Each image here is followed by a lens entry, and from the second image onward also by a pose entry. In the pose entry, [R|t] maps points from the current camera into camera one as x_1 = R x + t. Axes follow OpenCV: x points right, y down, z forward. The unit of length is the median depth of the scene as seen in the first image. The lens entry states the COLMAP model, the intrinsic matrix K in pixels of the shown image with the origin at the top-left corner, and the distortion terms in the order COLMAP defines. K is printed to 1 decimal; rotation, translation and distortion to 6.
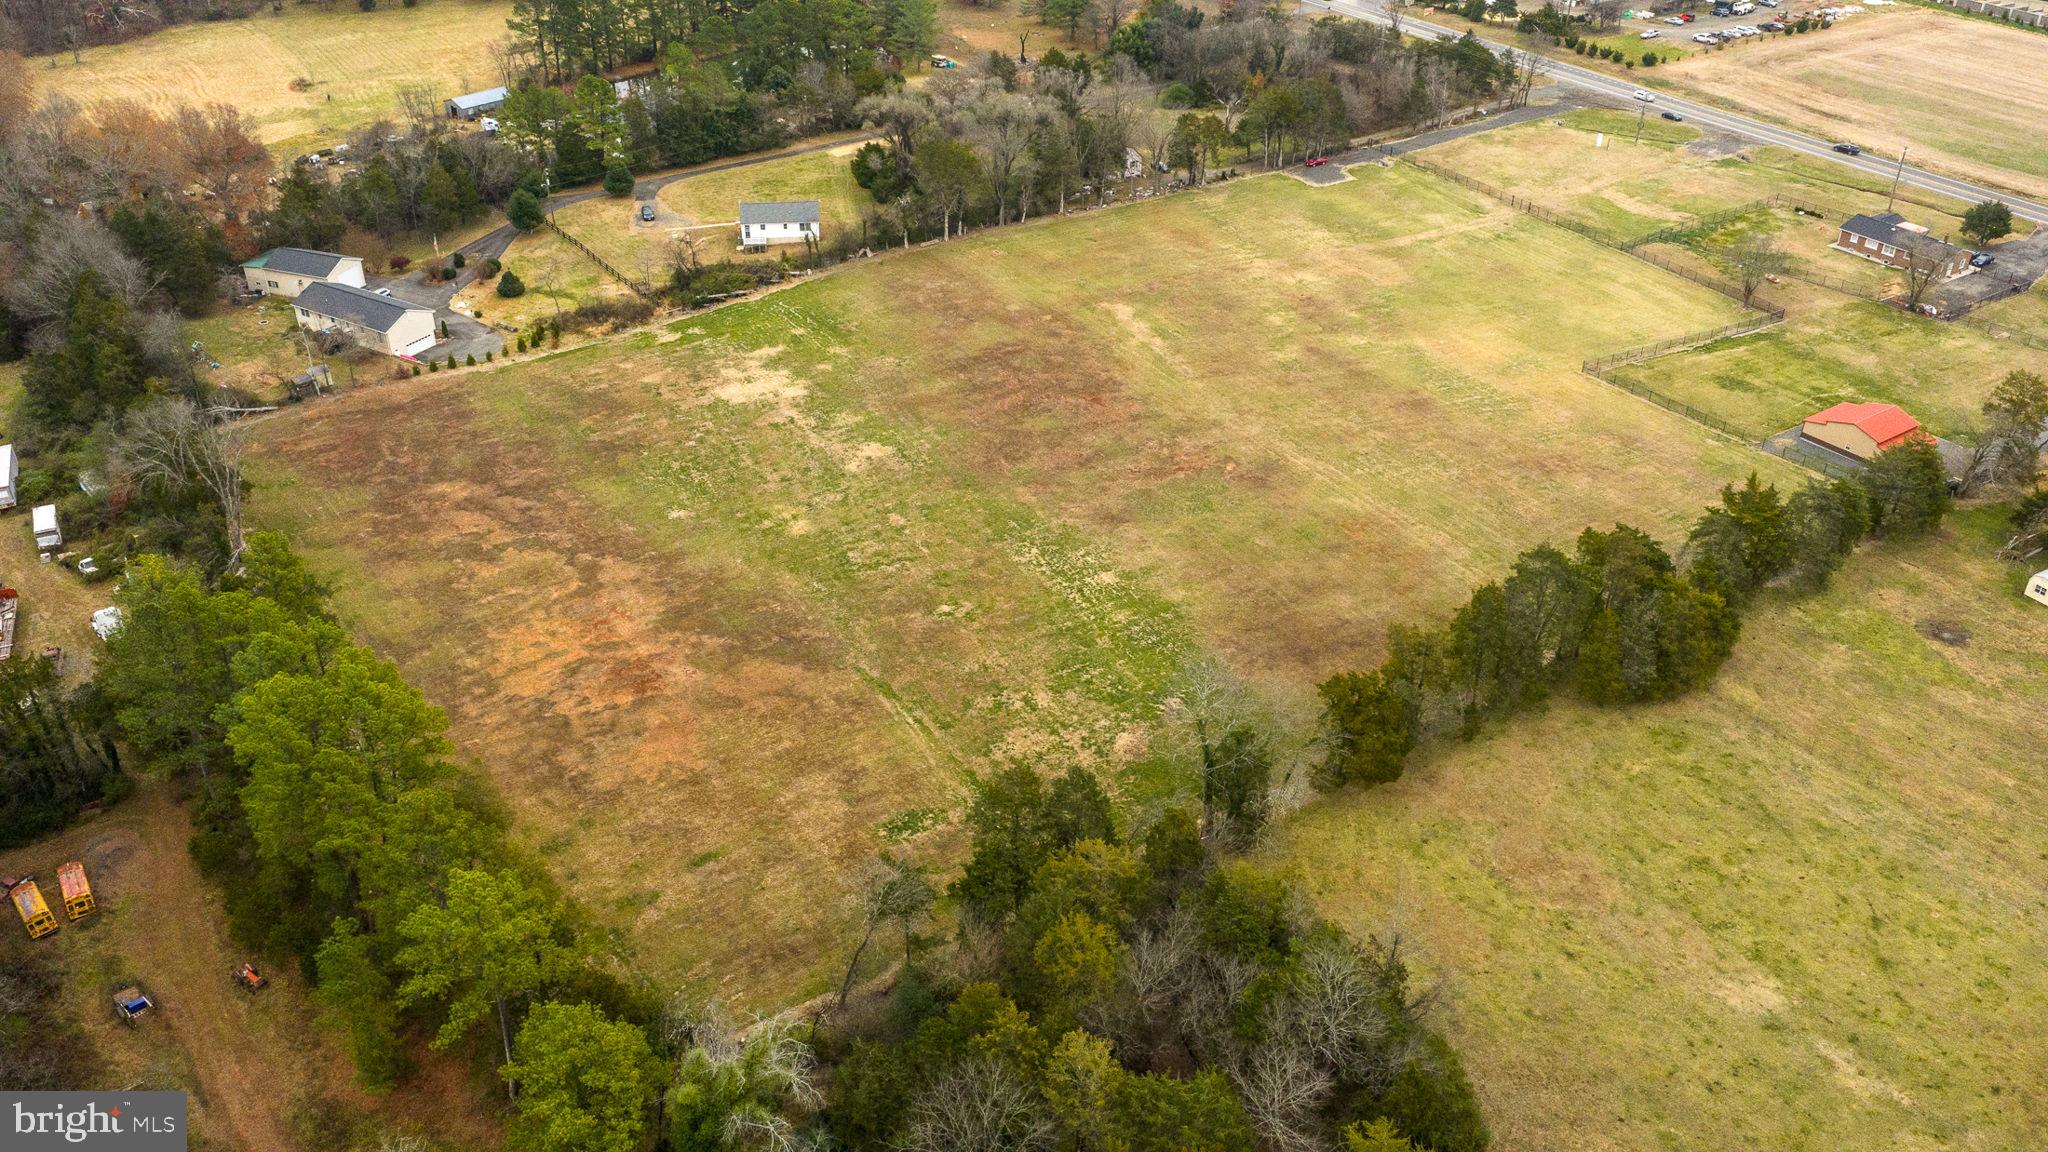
lens RADIAL K [[1685.8, 0, 1024.0], [0, 1685.8, 576.0], [0, 0, 1]] dist [0.029796, -0.059698]
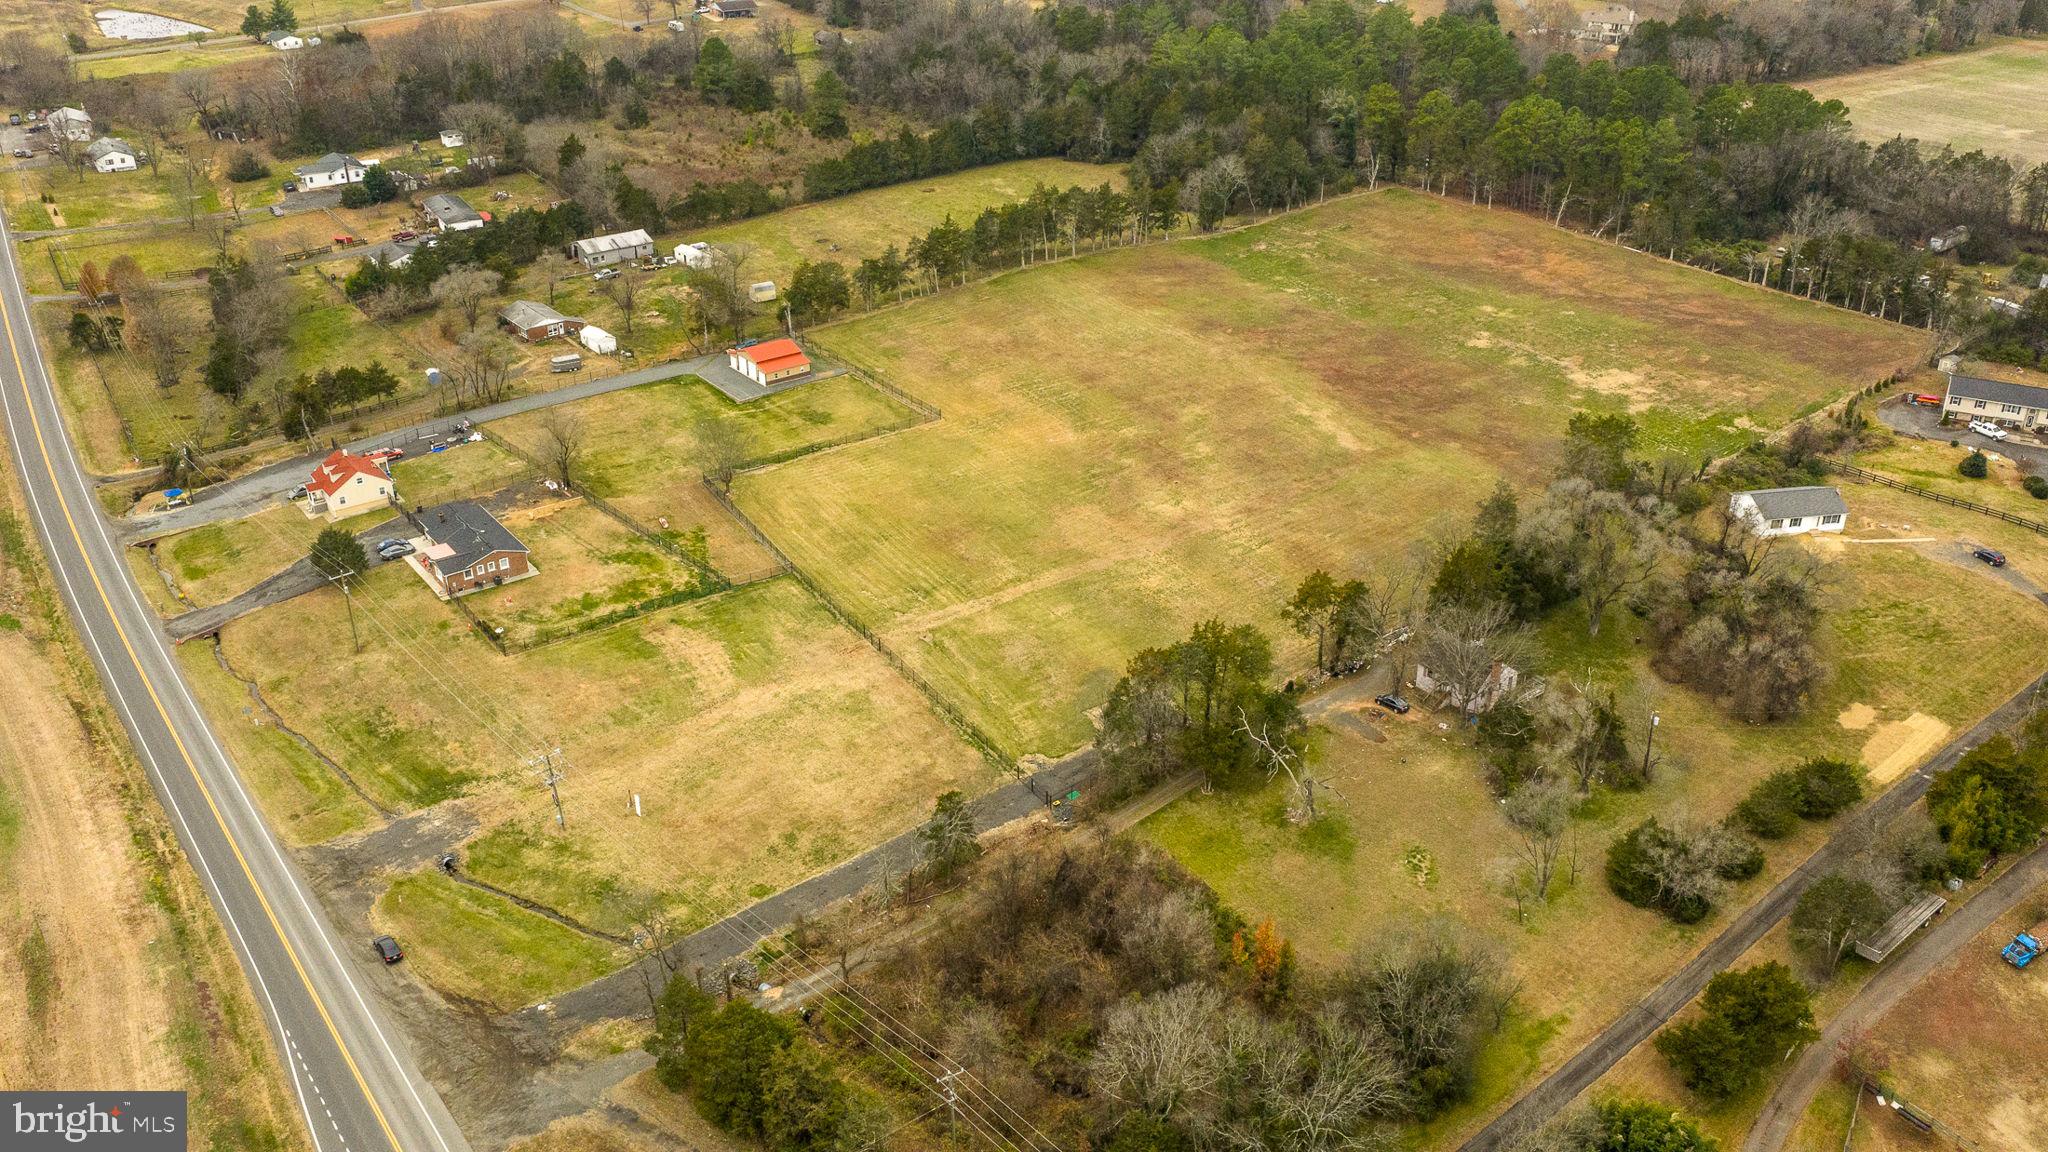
lens RADIAL K [[1685.8, 0, 1024.0], [0, 1685.8, 576.0], [0, 0, 1]] dist [0.029796, -0.059698]
pose [[-0.998706, 0.023025, -0.045341, 0.297559], [-0.027388, 0.507726, 0.861083, -0.974785], [0.042847, 0.861211, -0.506438, 1.533133]]
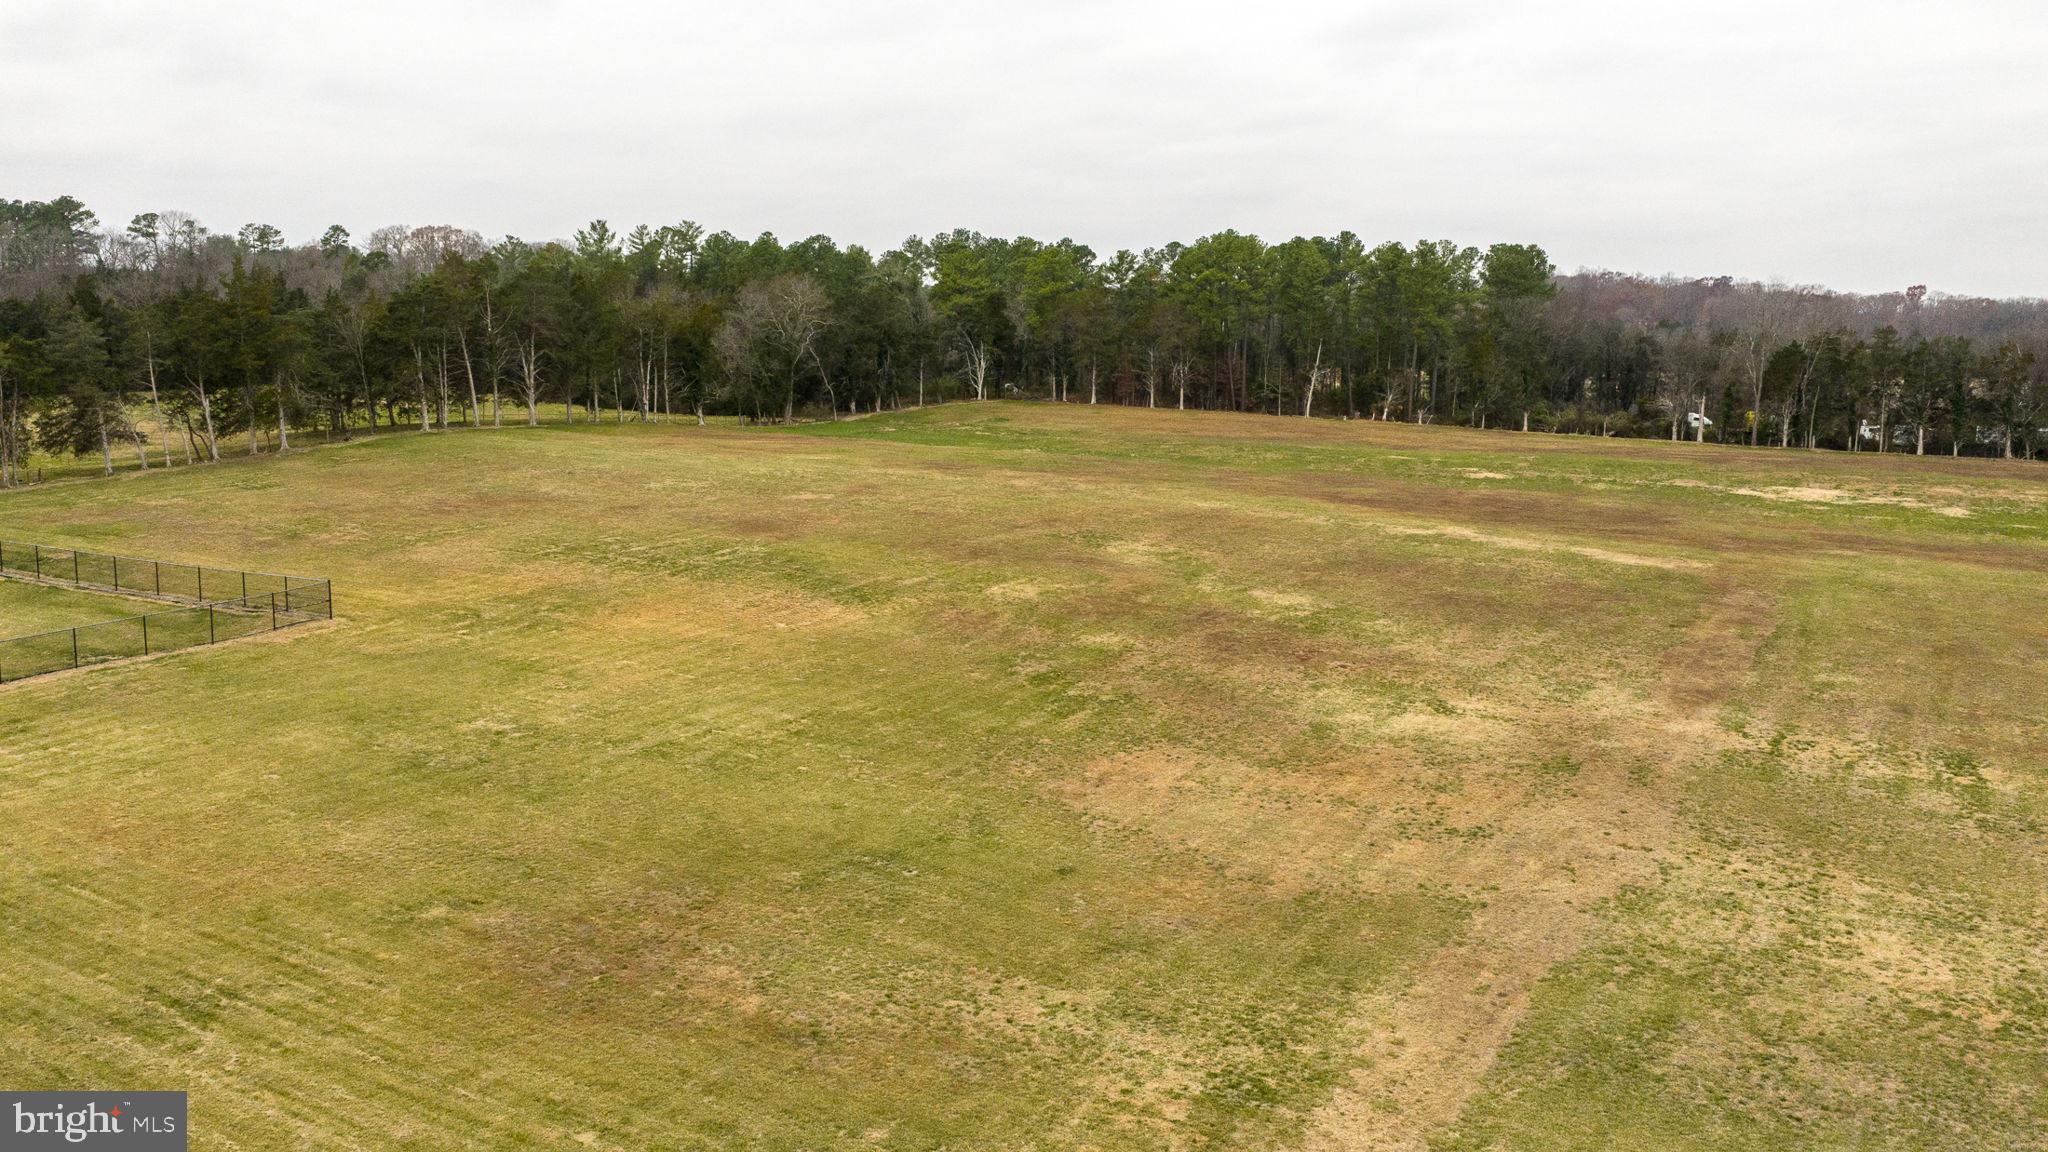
lens RADIAL K [[1685.8, 0, 1024.0], [0, 1685.8, 576.0], [0, 0, 1]] dist [0.029796, -0.059698]
pose [[-0.869283, 0.053115, -0.491452, 0.338629], [-0.281177, 0.764567, 0.579980, -0.317548], [0.406553, 0.642352, -0.649690, 1.141104]]
